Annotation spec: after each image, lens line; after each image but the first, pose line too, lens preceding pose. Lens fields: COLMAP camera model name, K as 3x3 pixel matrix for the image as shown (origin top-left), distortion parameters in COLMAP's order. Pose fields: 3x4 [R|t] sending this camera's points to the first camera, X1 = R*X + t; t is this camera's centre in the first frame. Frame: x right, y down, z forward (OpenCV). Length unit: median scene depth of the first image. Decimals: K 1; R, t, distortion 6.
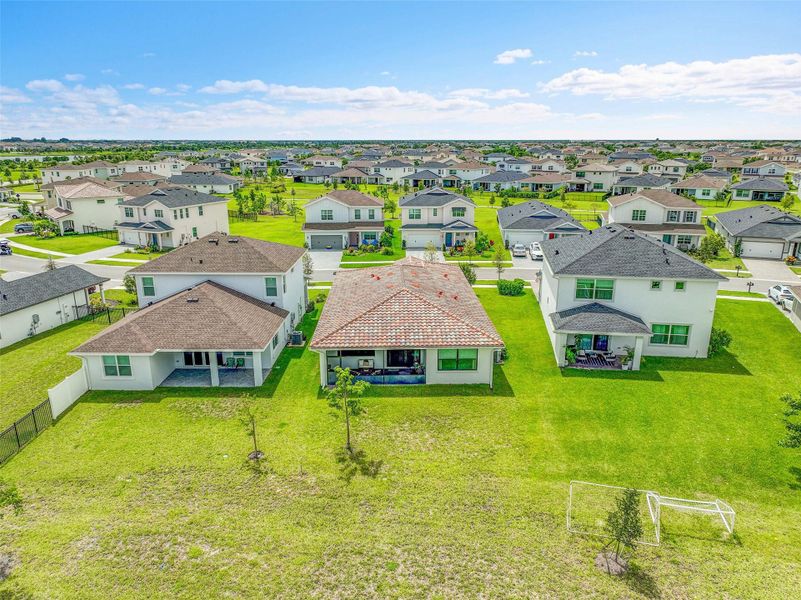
lens RADIAL K [[559.8, 0, 400.5], [0, 559.8, 300.0], [0, 0, 1]] dist [0.002107, 0.000238]
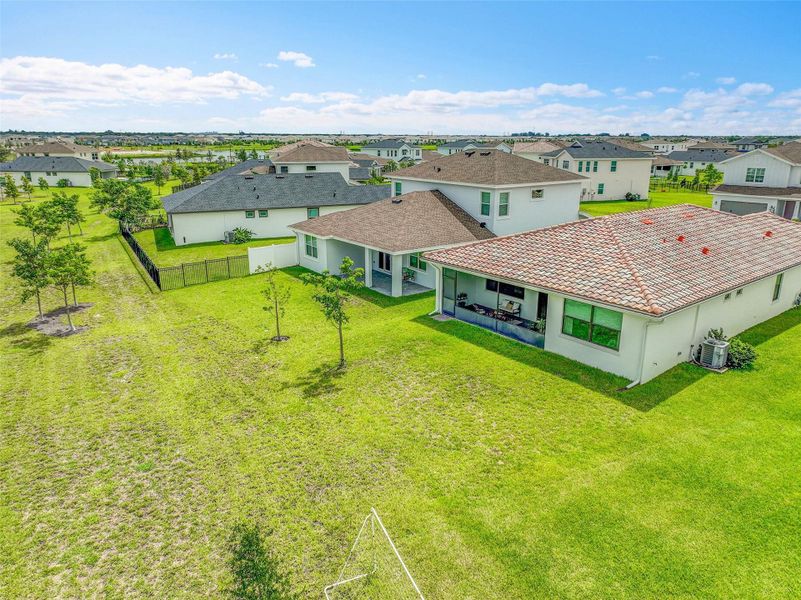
lens RADIAL K [[559.8, 0, 400.5], [0, 559.8, 300.0], [0, 0, 1]] dist [0.002107, 0.000238]
pose [[0.601330, 0.225189, -0.766611, 0.424249], [-0.220557, 0.968966, 0.111625, 0.058725], [0.767956, 0.101958, 0.632335, 0.454306]]
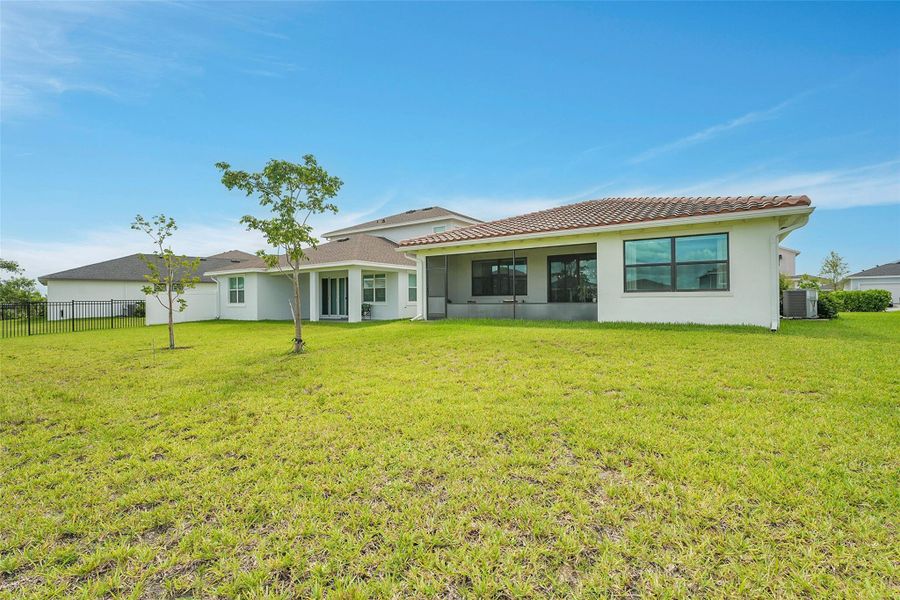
lens RADIAL K [[411.7, 0, 450.0], [0, 411.7, 300.0], [0, 0, 1]] dist [0.020566, 0.000053]
pose [[0.824860, -0.007885, -0.565282, 0.136995], [-0.148672, 0.961682, -0.230355, 0.226581], [0.545438, 0.274052, 0.792081, 0.652119]]
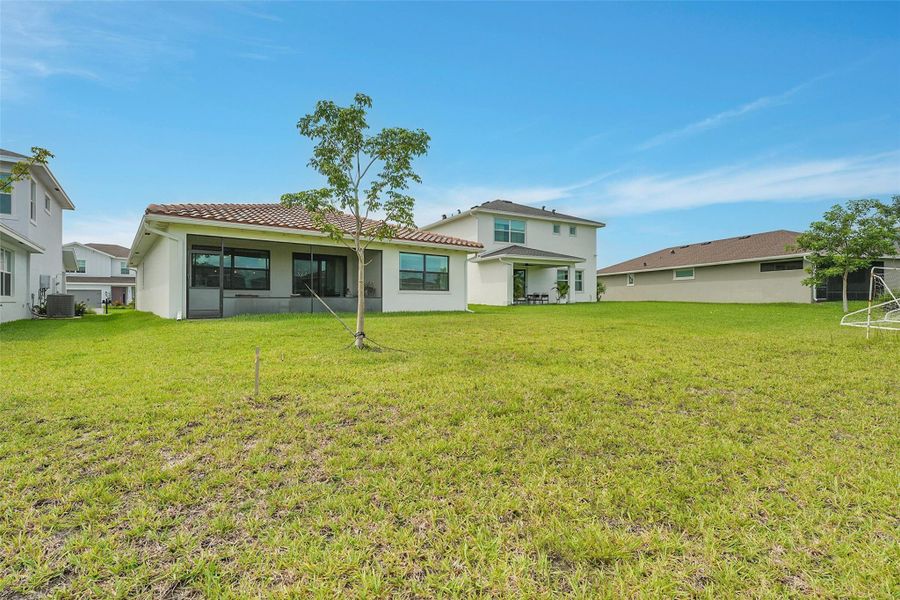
lens RADIAL K [[411.7, 0, 450.0], [0, 411.7, 300.0], [0, 0, 1]] dist [0.020566, 0.000053]
pose [[0.793204, -0.001994, 0.608953, -0.161629], [0.171181, 0.960402, -0.219831, 0.242282], [-0.584401, 0.278612, 0.762135, 0.617534]]
